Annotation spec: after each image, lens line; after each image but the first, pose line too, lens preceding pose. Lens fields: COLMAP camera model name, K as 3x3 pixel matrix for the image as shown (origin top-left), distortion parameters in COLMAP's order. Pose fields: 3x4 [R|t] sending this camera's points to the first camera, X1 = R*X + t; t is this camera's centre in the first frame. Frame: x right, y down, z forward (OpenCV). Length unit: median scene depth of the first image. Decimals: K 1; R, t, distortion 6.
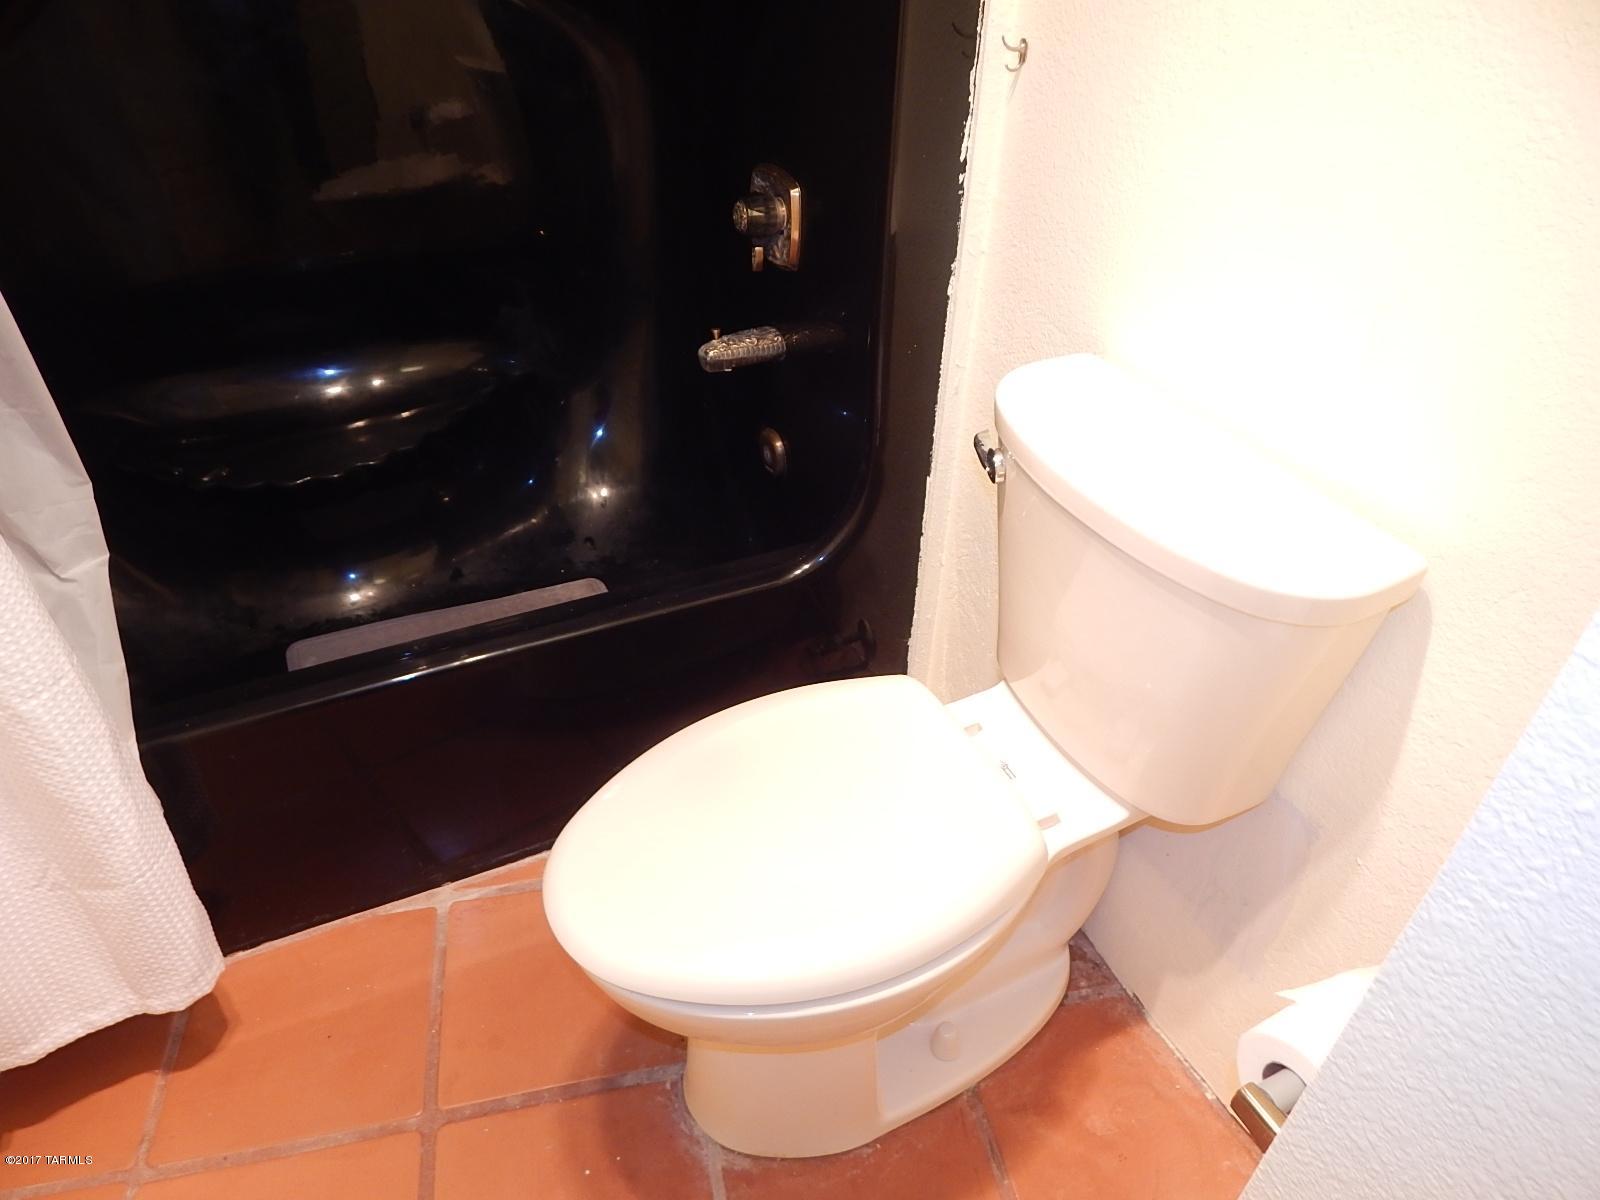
lens RADIAL K [[1063.4, 0, 803.5], [0, 1063.4, 583.6], [0, 0, 1]] dist [0.017839, -0.017639]
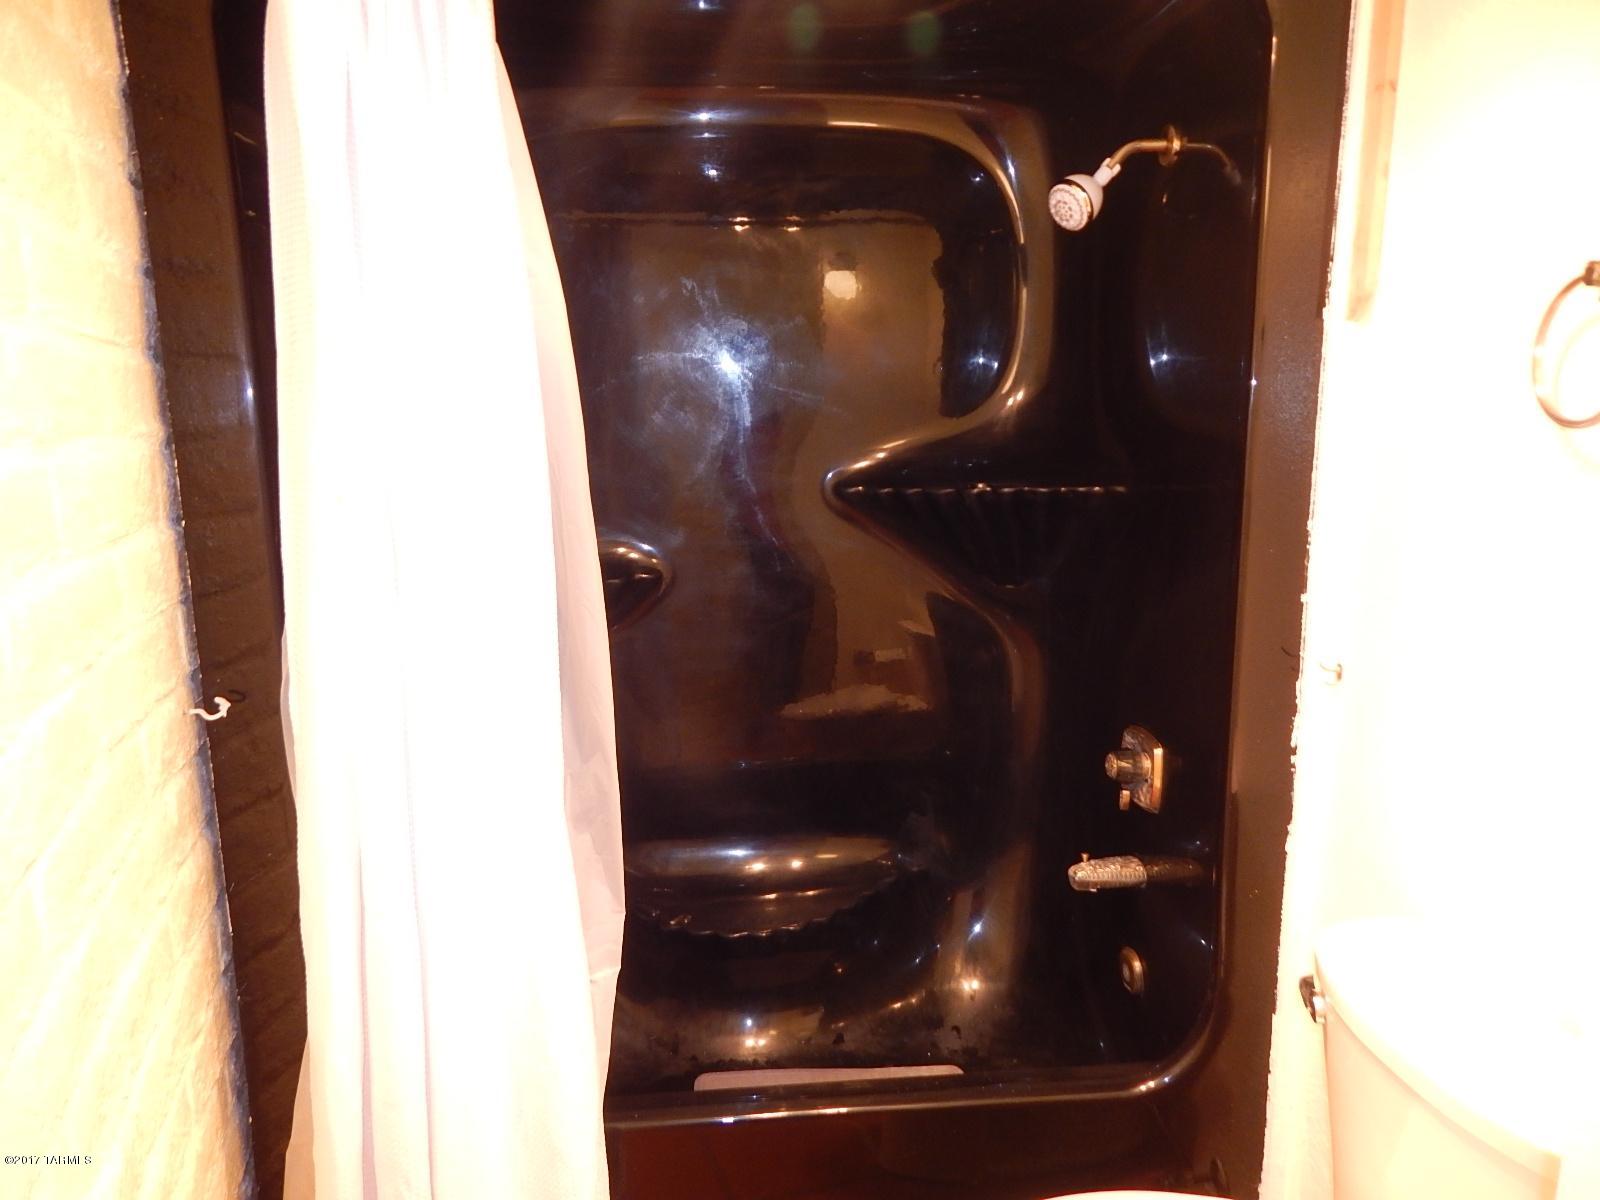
lens RADIAL K [[1063.4, 0, 803.5], [0, 1063.4, 583.6], [0, 0, 1]] dist [0.017839, -0.017639]
pose [[0.933273, 0.027921, -0.358081, 0.041026], [-0.184940, 0.892006, -0.412460, 0.038700], [0.307894, 0.451161, 0.837648, -0.220391]]
